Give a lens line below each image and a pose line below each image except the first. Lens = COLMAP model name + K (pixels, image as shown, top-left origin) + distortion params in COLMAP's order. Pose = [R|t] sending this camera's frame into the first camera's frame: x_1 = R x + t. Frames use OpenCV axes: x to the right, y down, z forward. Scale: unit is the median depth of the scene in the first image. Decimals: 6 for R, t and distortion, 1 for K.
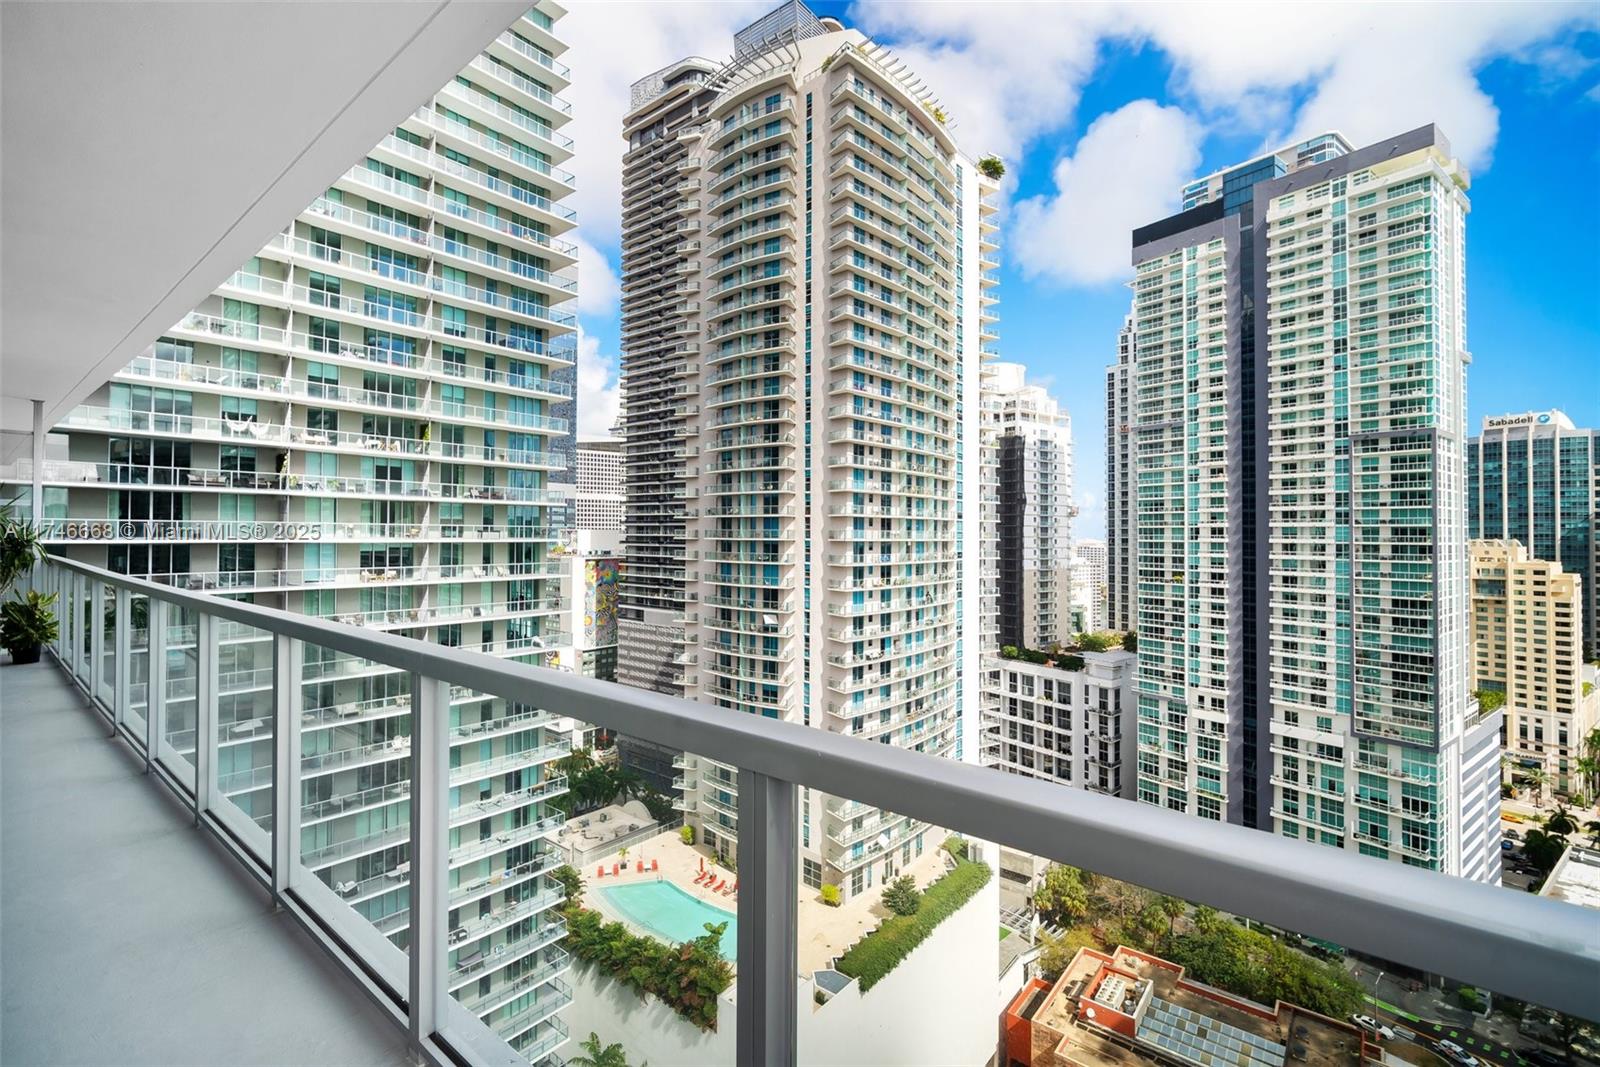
lens RADIAL K [[714.3, 0, 823.5], [0, 714.3, 523.7], [0, 0, 1]] dist [0.000755, 0.002478]
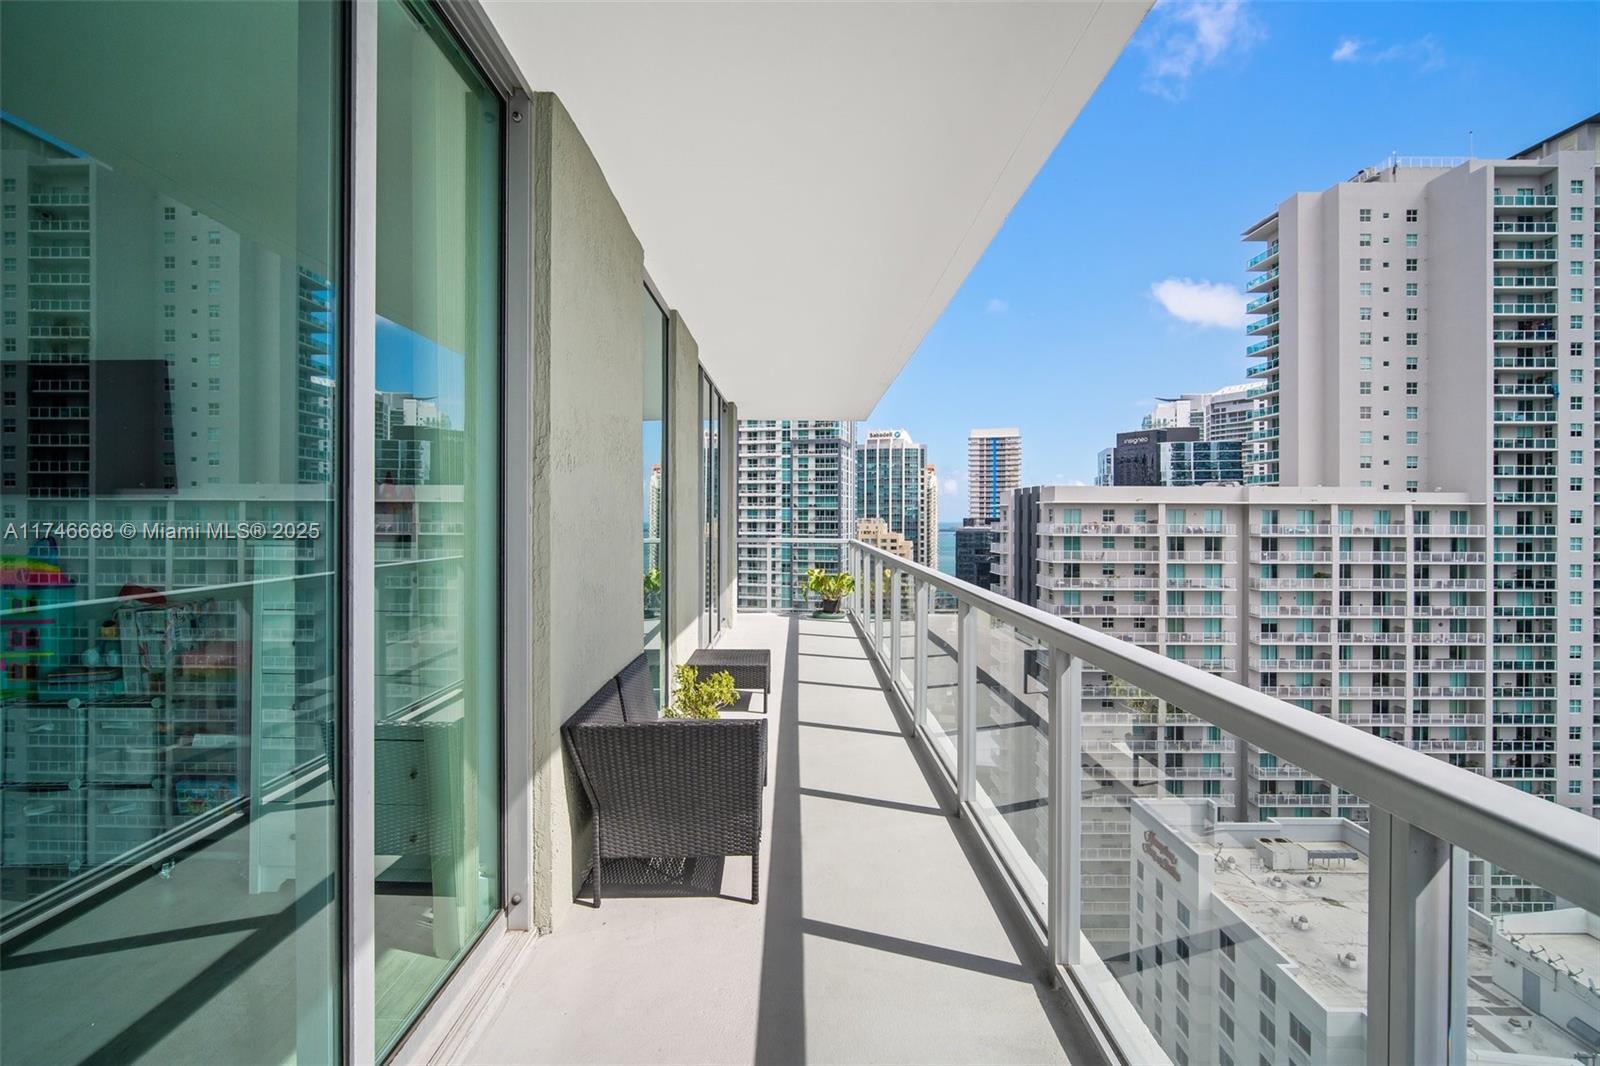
lens RADIAL K [[714.3, 0, 794.3], [0, 714.3, 519.9], [0, 0, 1]] dist [0.000755, 0.002478]
pose [[0.800260, -0.006985, 0.599613, -0.049494], [-0.005462, 0.999806, 0.018936, -0.000928], [-0.599628, -0.018429, 0.800066, -0.059062]]
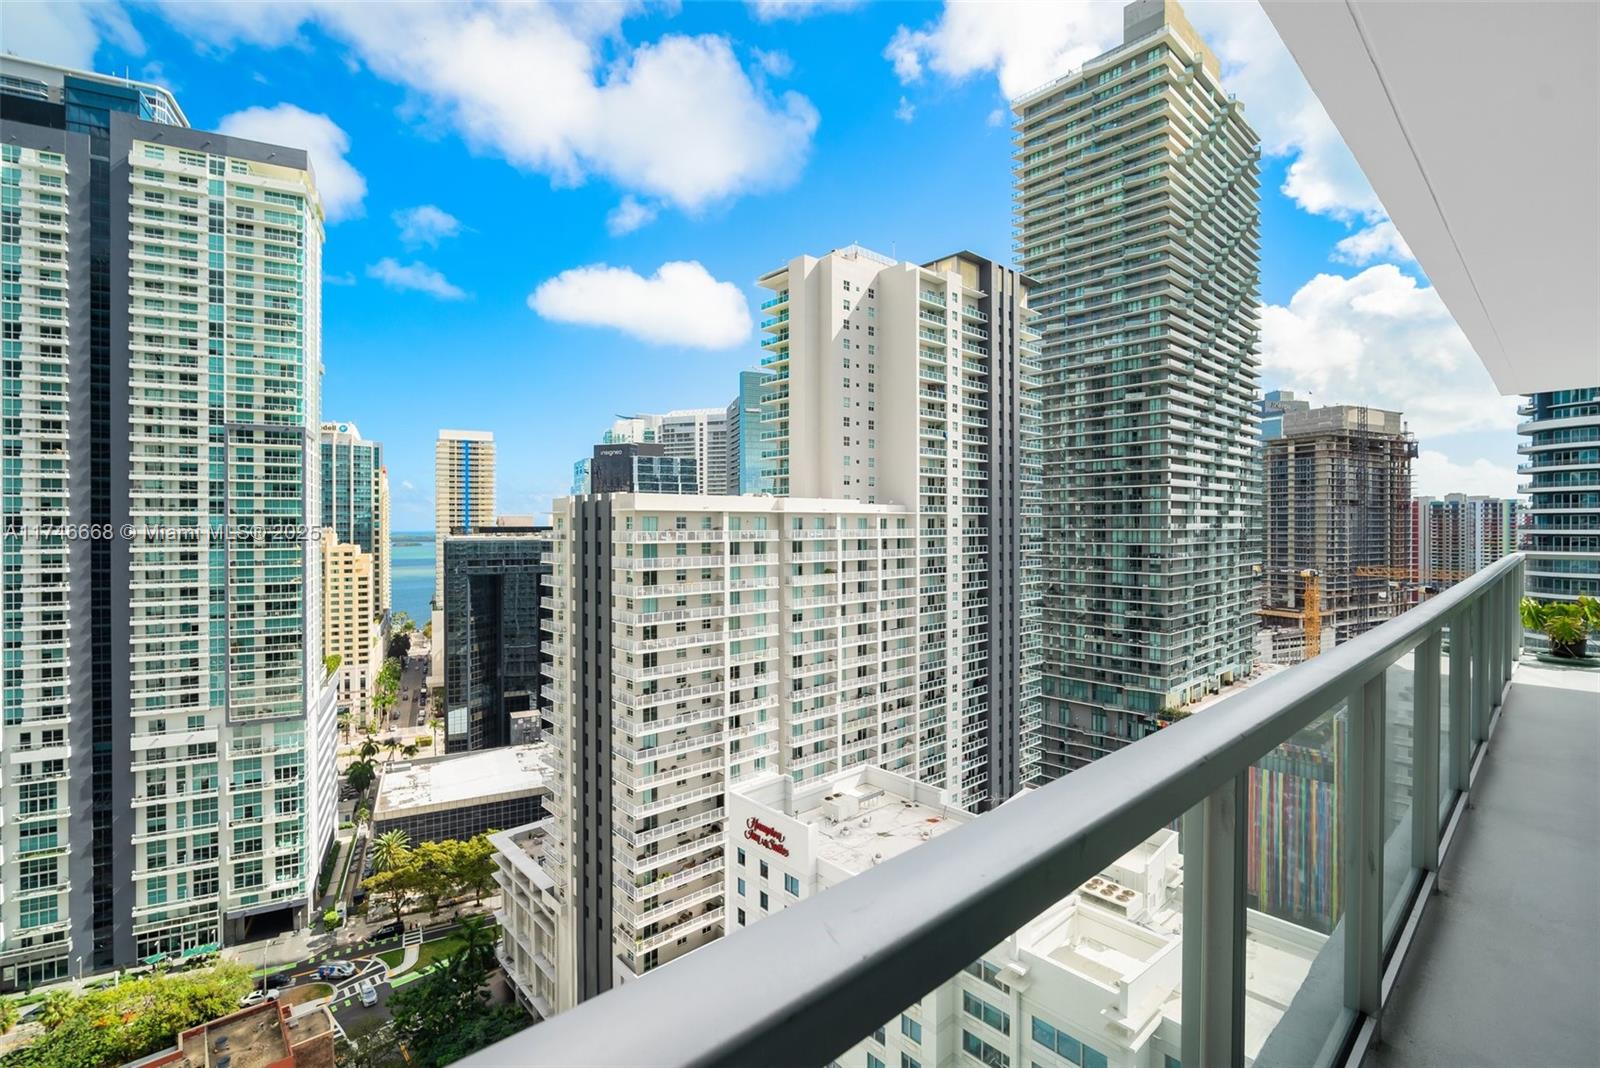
lens RADIAL K [[714.3, 0, 769.2], [0, 714.3, 528.4], [0, 0, 1]] dist [0.000755, 0.002478]
pose [[0.212015, -0.012963, 0.977180, -0.067830], [-0.008231, 0.999853, 0.015050, -0.000105], [-0.977232, -0.011234, 0.211877, 0.053762]]
